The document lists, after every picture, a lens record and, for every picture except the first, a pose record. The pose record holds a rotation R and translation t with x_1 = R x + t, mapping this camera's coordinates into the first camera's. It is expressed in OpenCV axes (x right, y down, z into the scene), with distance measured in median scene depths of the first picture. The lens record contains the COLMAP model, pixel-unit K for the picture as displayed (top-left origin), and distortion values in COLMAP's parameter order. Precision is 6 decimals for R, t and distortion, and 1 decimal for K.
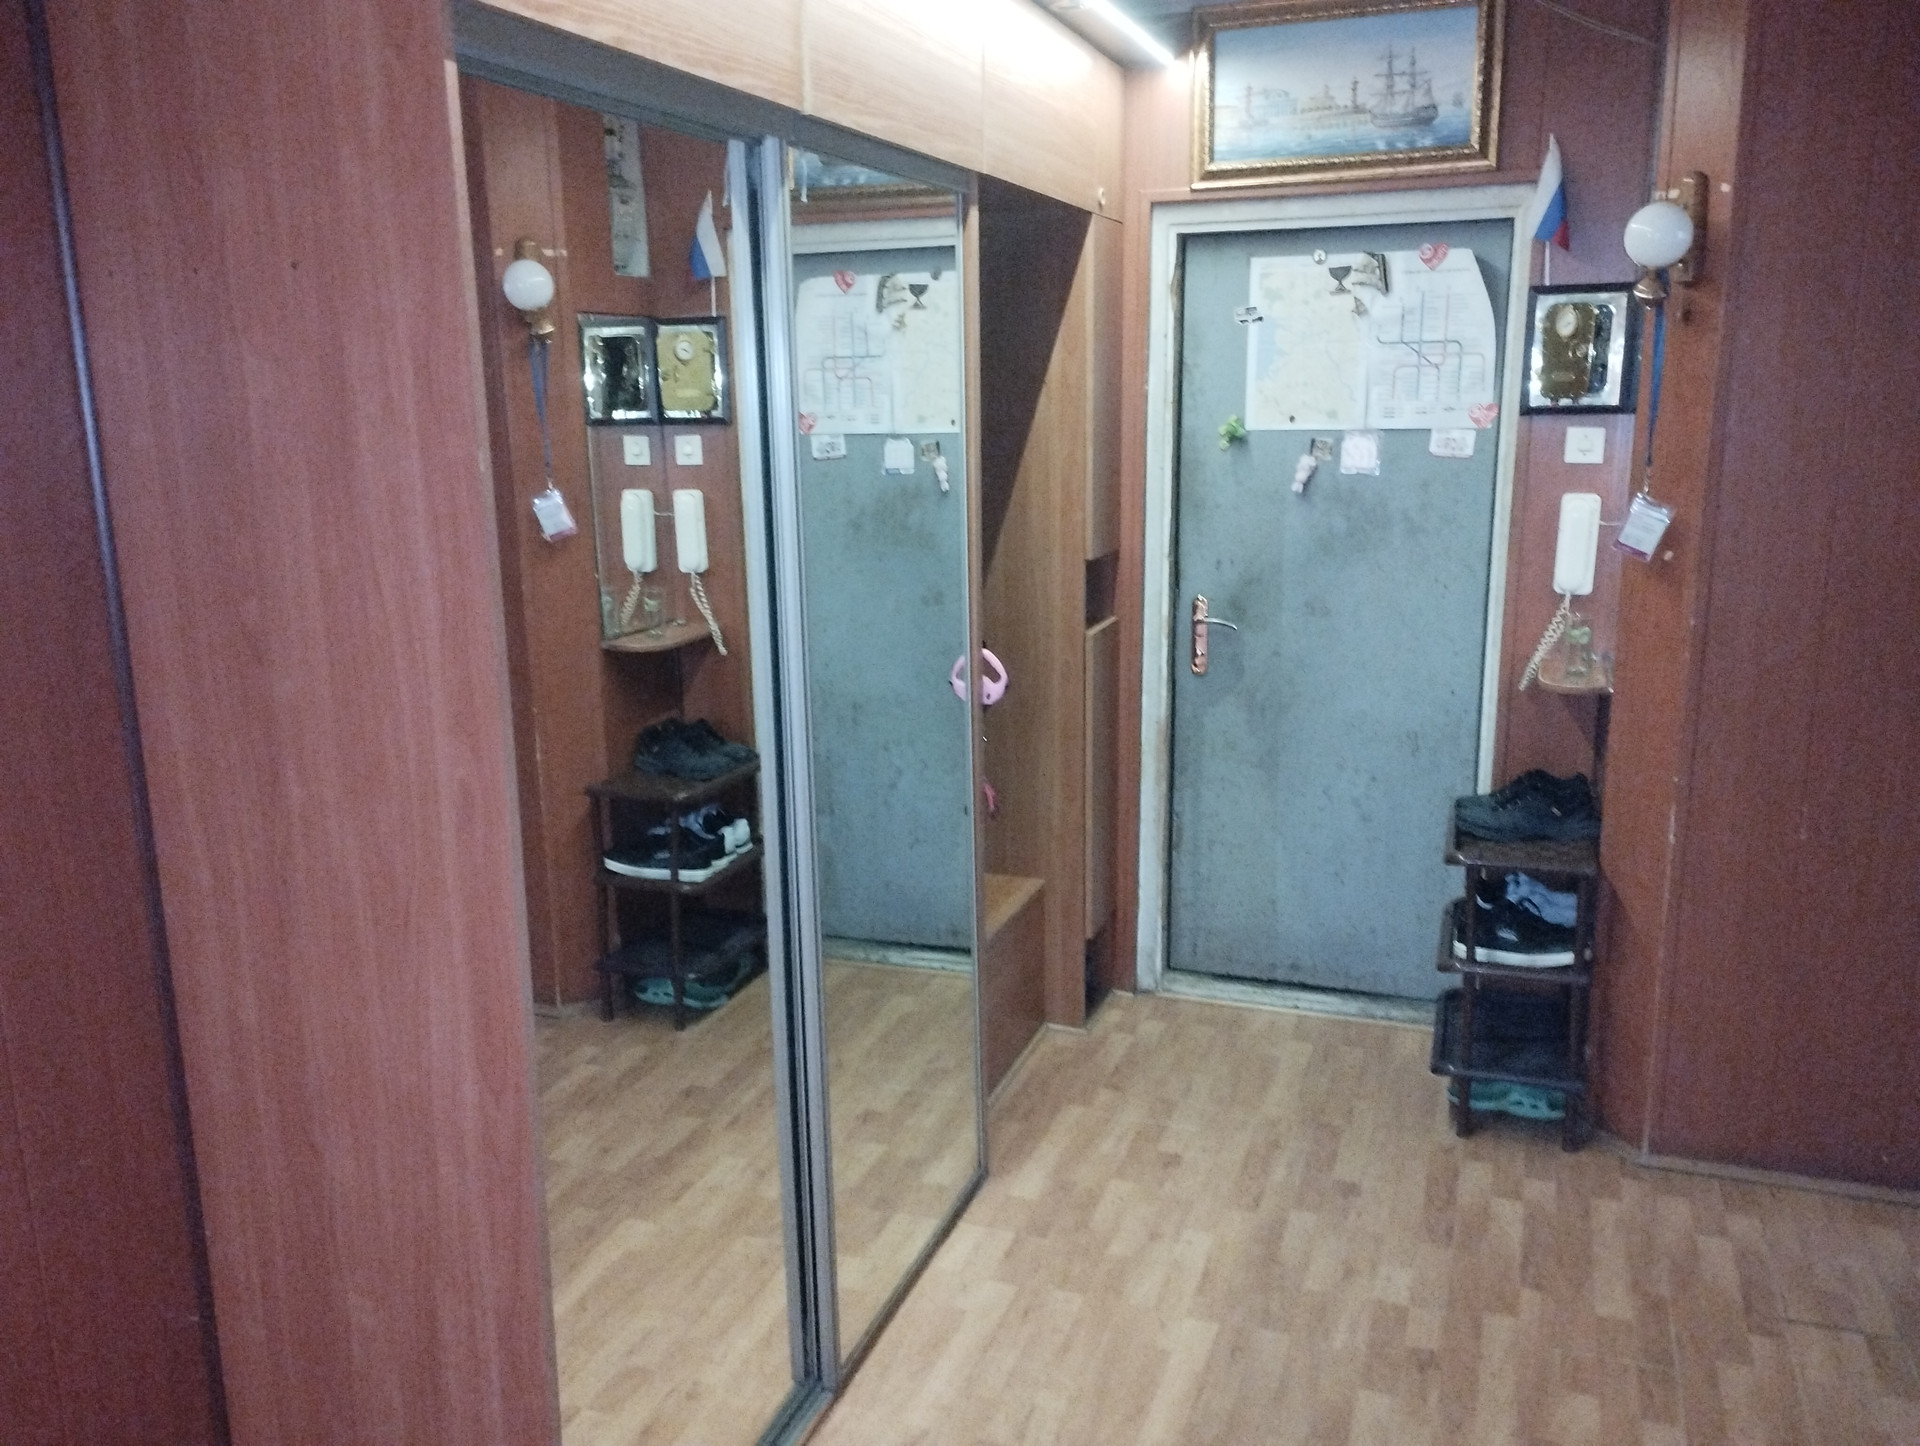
lens RADIAL K [[1561.0, 0, 968.0], [0, 1561.0, 722.0], [0, 0, 1]] dist [0.100057, -0.123443]
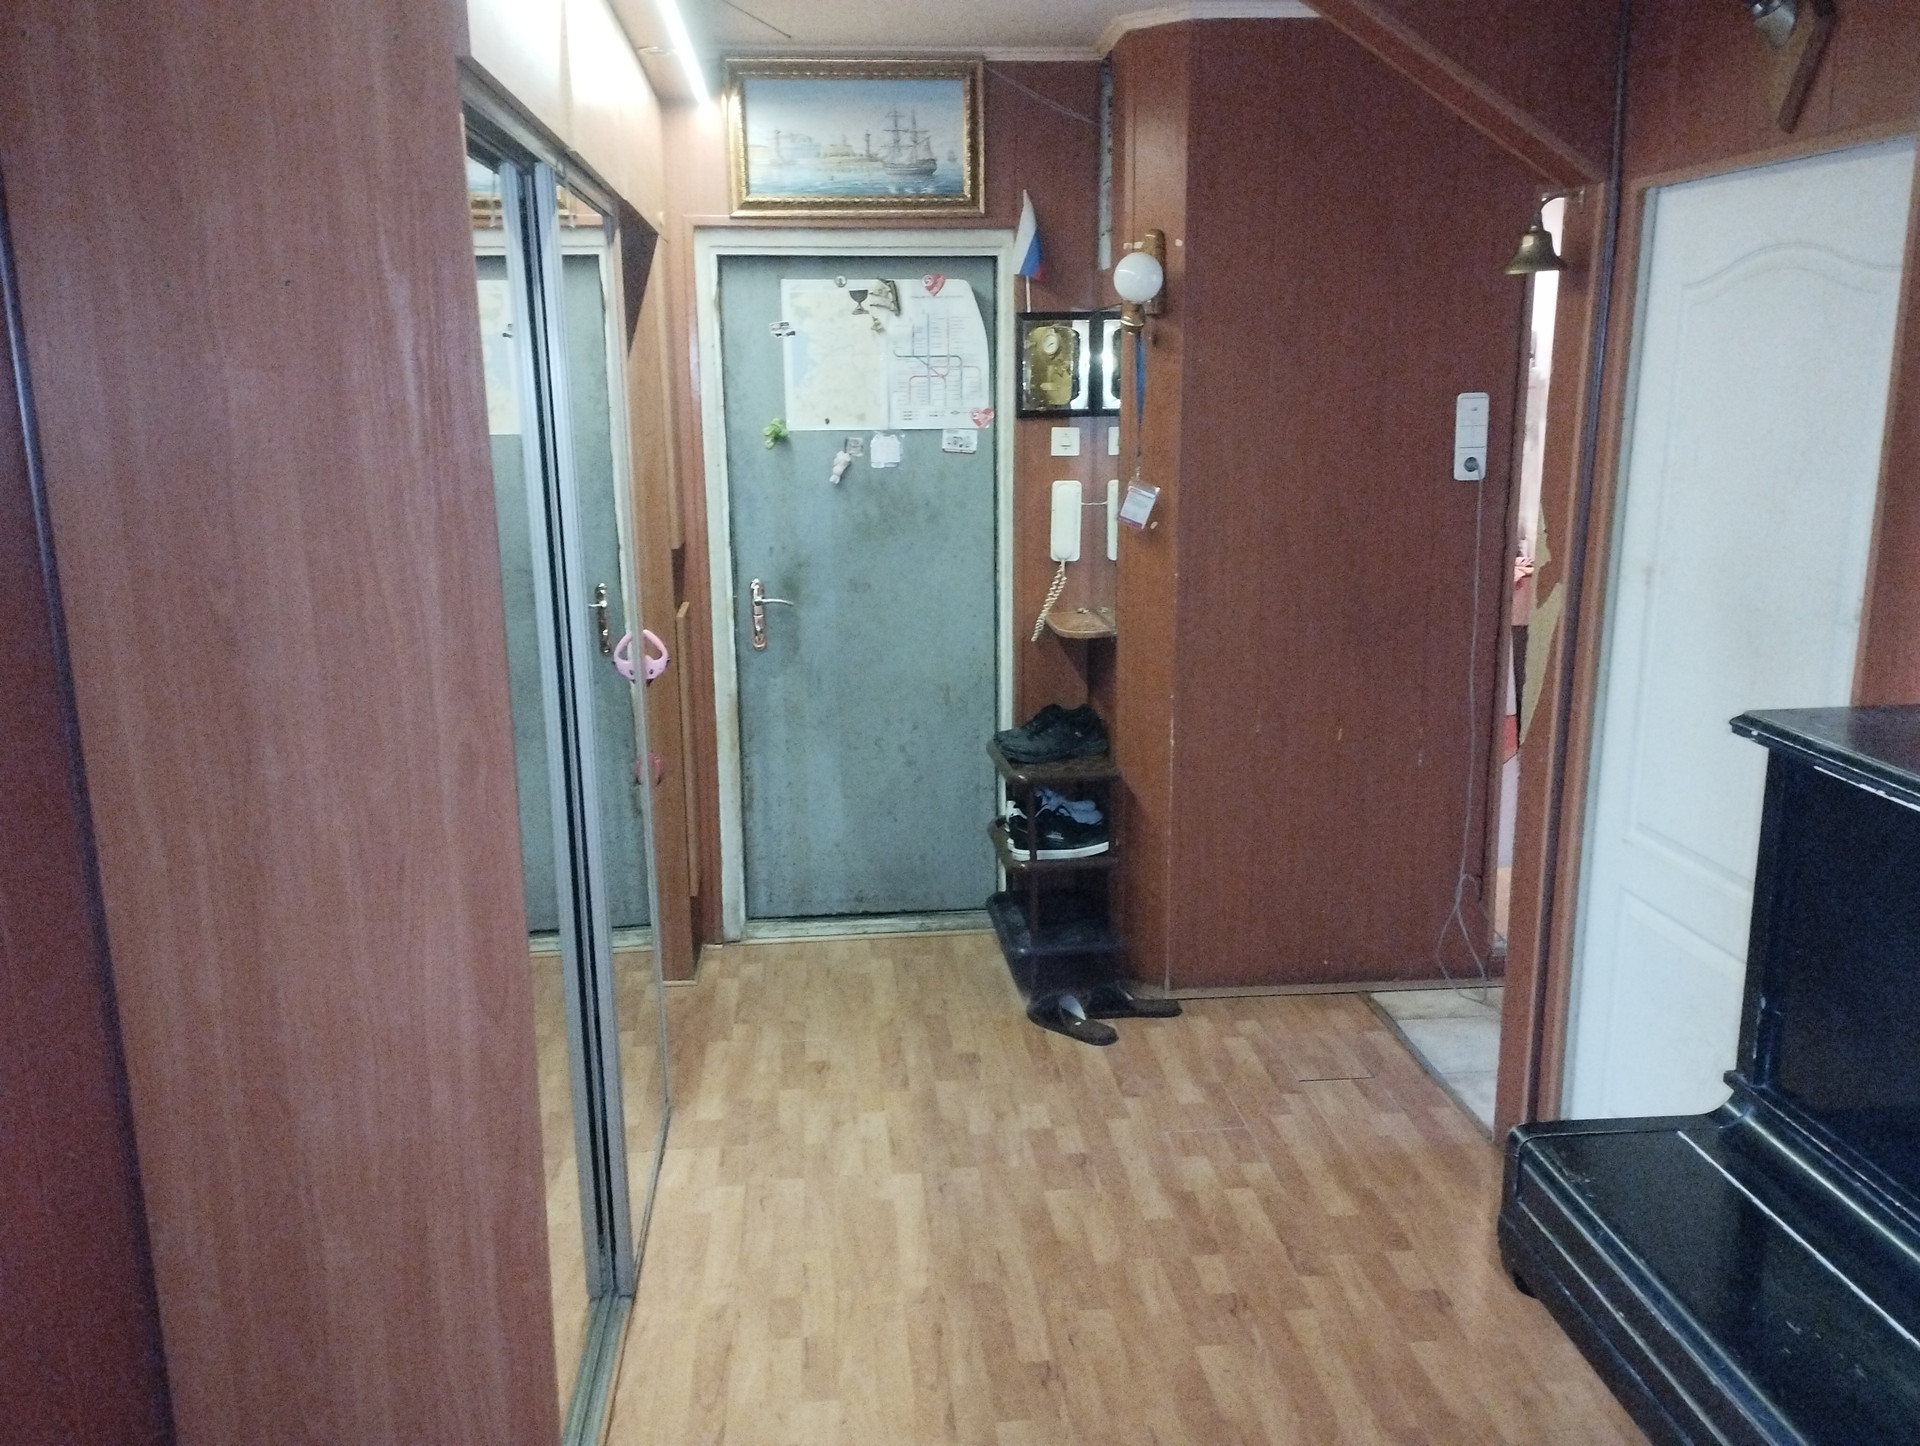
lens RADIAL K [[1561.0, 0, 968.0], [0, 1561.0, 722.0], [0, 0, 1]] dist [0.100057, -0.123443]
pose [[0.903367, -0.089212, 0.419488, -0.218717], [0.090669, 0.995744, 0.016508, 0.018030], [-0.419175, 0.023122, 0.907611, -0.084413]]
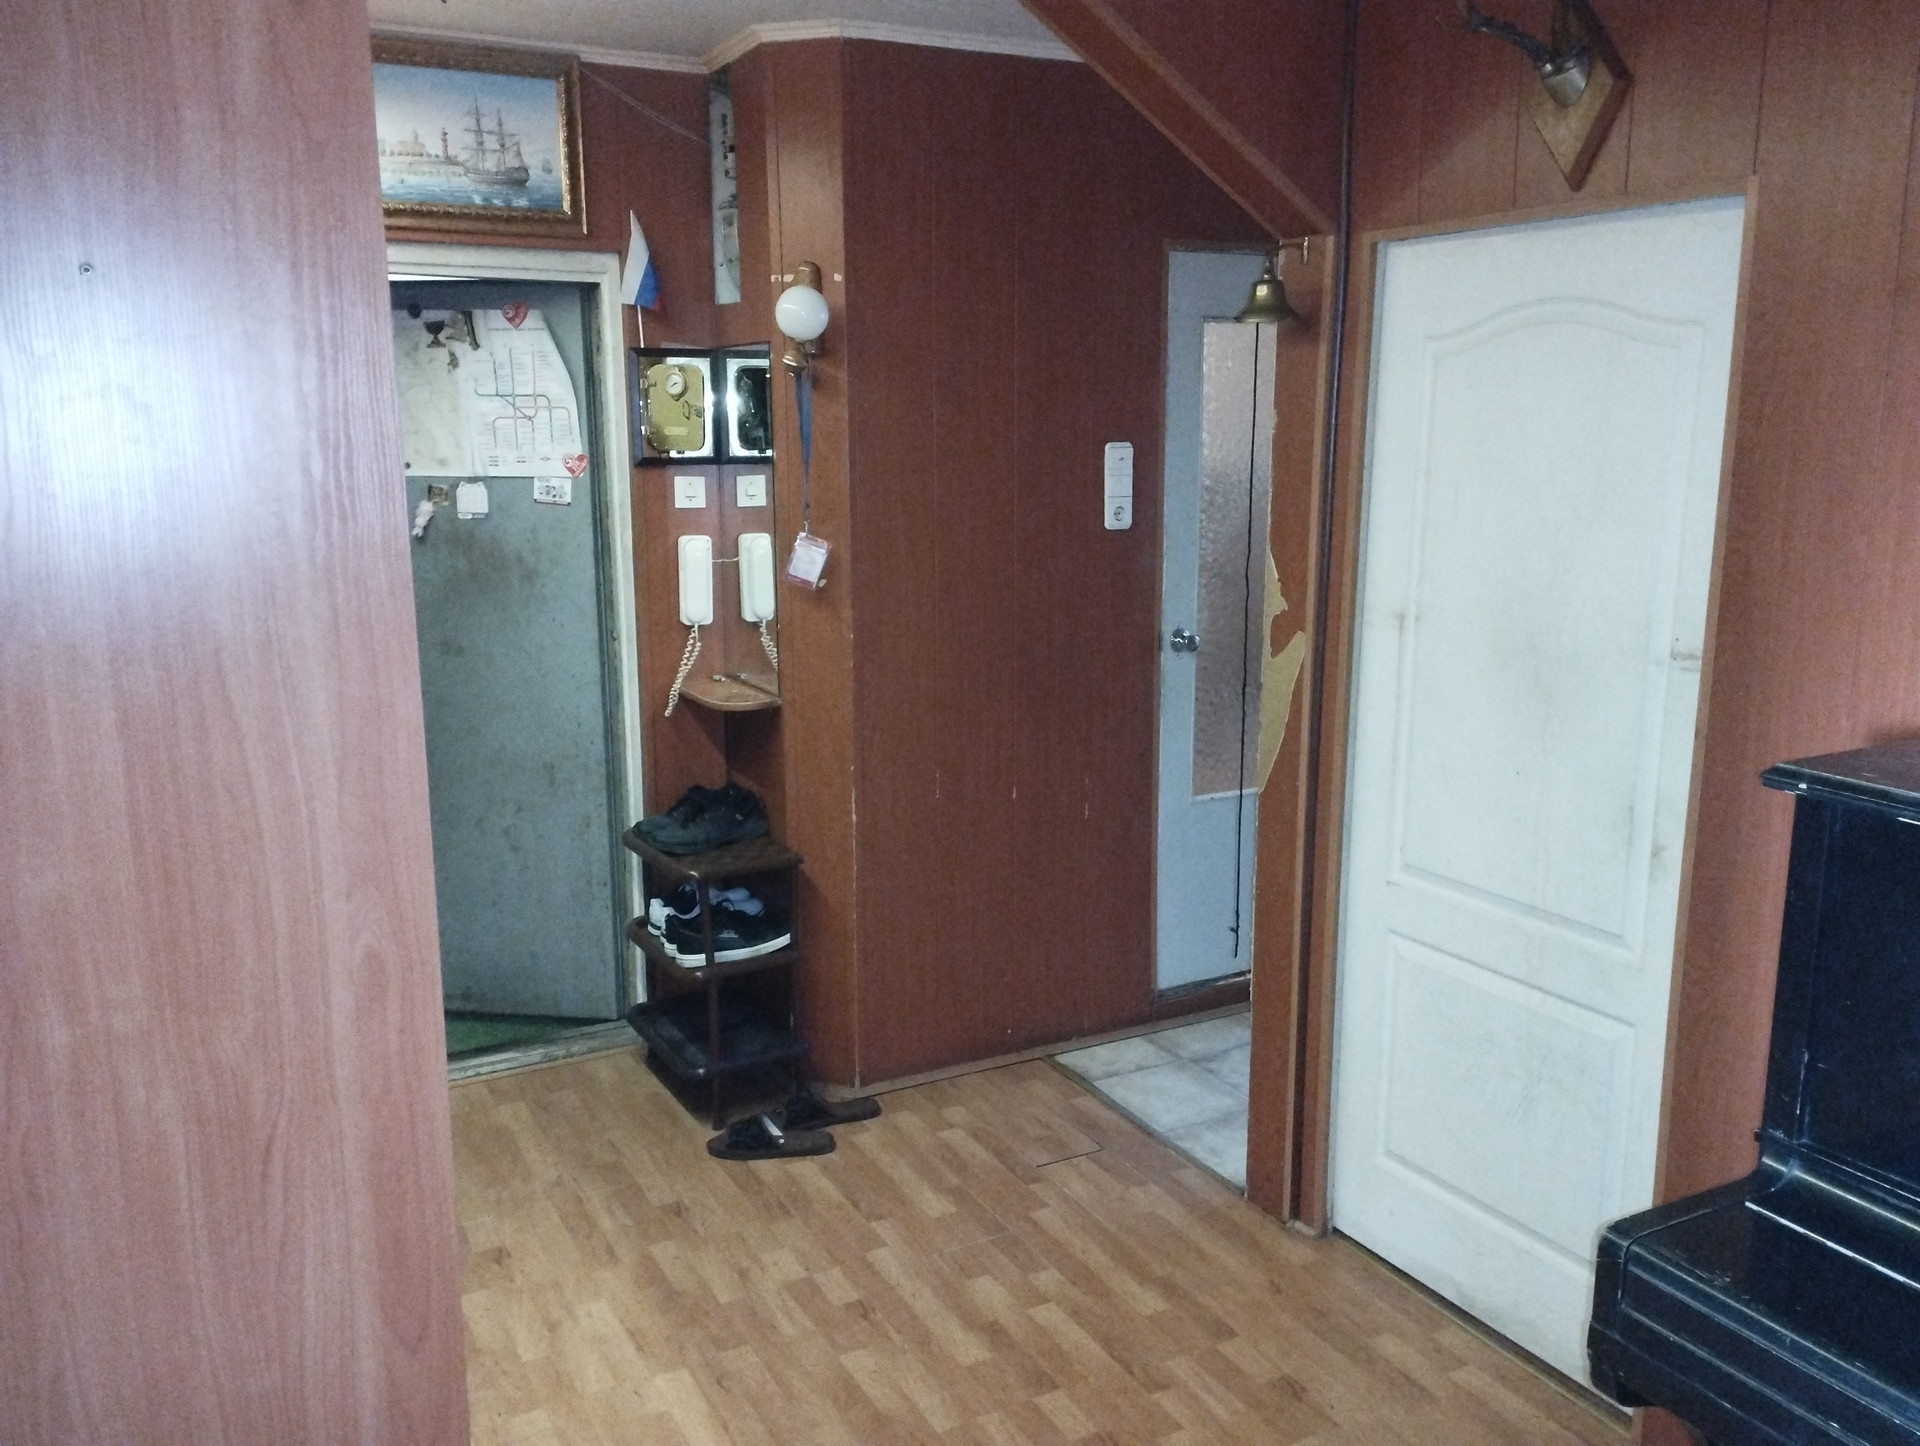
lens RADIAL K [[1561.0, 0, 968.0], [0, 1561.0, 722.0], [0, 0, 1]] dist [0.100057, -0.123443]
pose [[0.665583, -0.133798, 0.734233, -0.316403], [0.155521, 0.987067, 0.038892, -0.027078], [-0.729941, 0.088303, 0.677783, 0.119463]]
